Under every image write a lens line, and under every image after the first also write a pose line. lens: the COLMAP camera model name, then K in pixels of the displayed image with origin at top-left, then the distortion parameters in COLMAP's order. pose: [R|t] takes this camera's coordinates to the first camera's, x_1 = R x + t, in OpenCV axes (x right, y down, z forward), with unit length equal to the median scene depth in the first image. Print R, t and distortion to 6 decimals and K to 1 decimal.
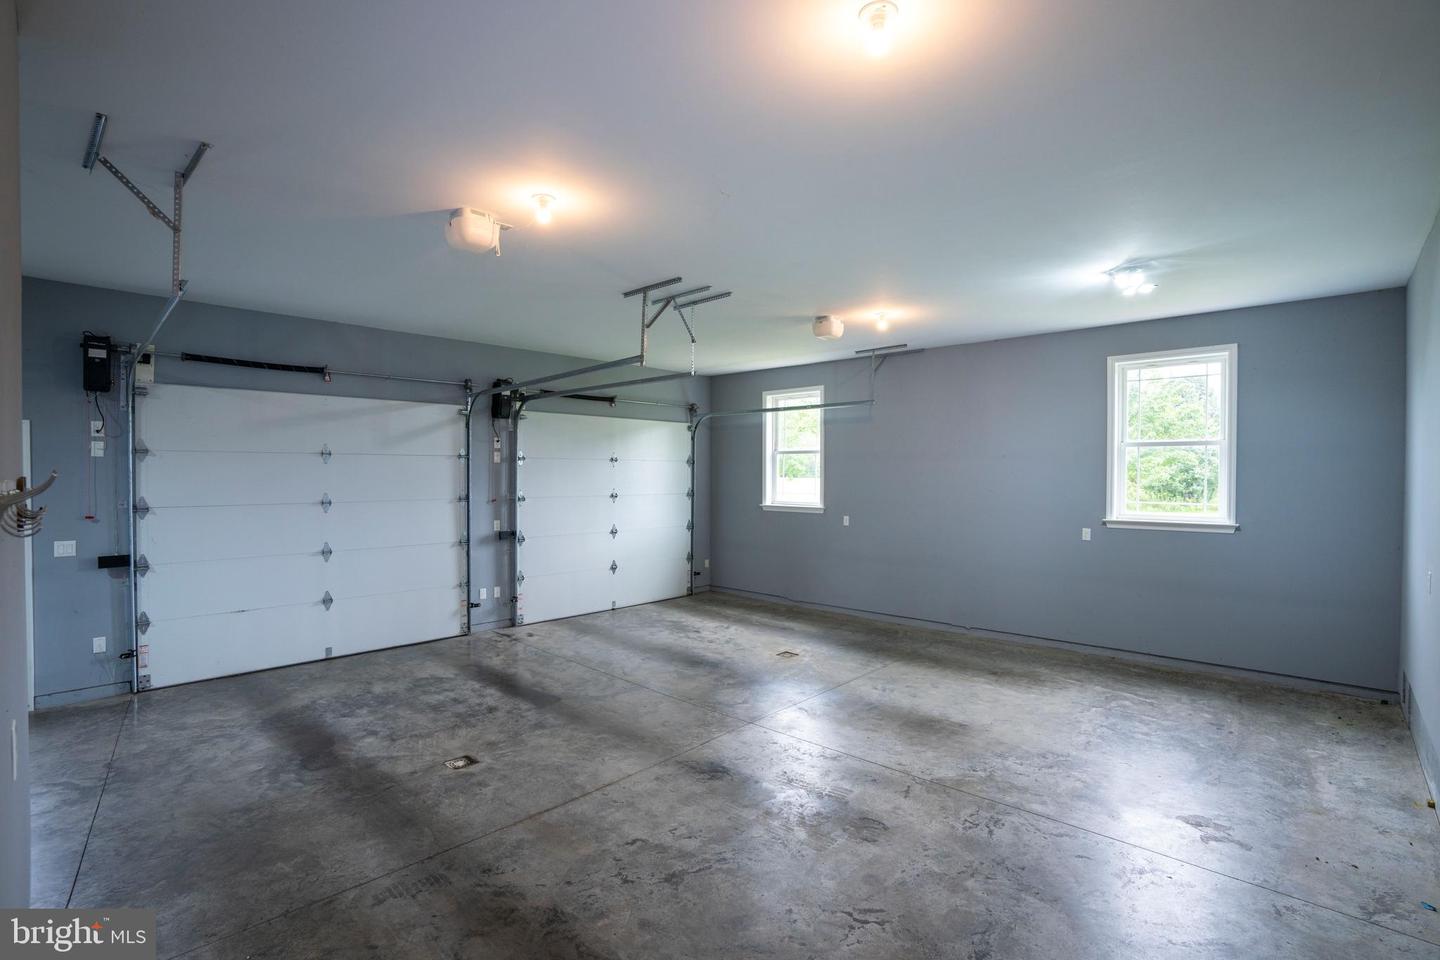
lens RADIAL K [[665.2, 0, 720.1], [0, 665.2, 482.4], [0, 0, 1]] dist [-0.020452, 0.004359]
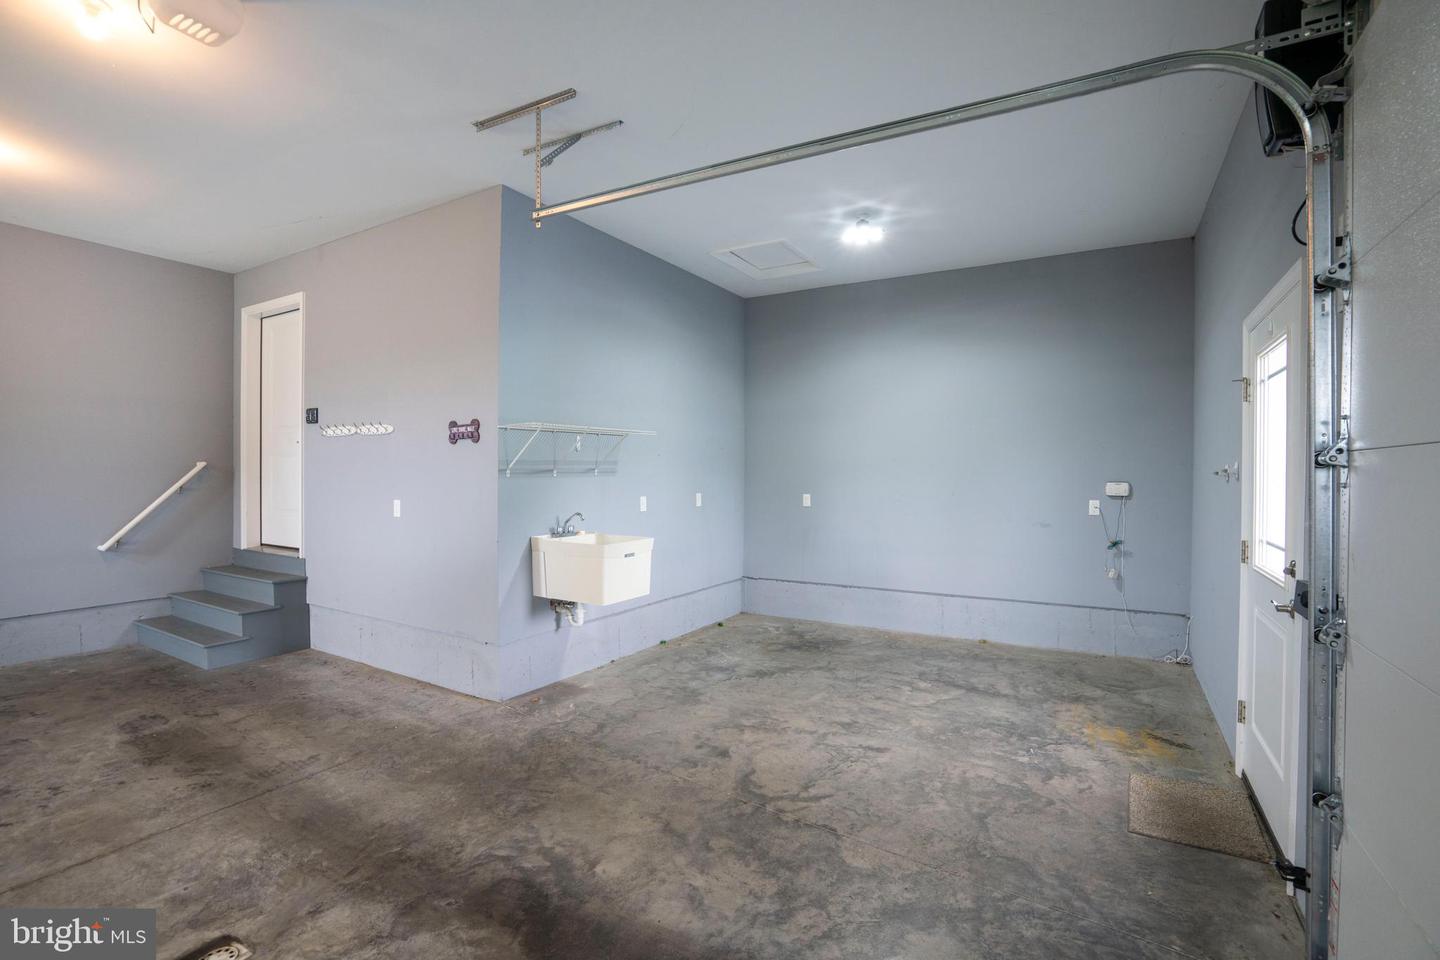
lens RADIAL K [[665.2, 0, 720.1], [0, 665.2, 477.1], [0, 0, 1]] dist [-0.020452, 0.004359]
pose [[-0.975940, -0.010544, -0.217783, -0.704405], [-0.012044, 0.999912, 0.005559, 0.076282], [0.217705, 0.008048, -0.975981, 1.683810]]
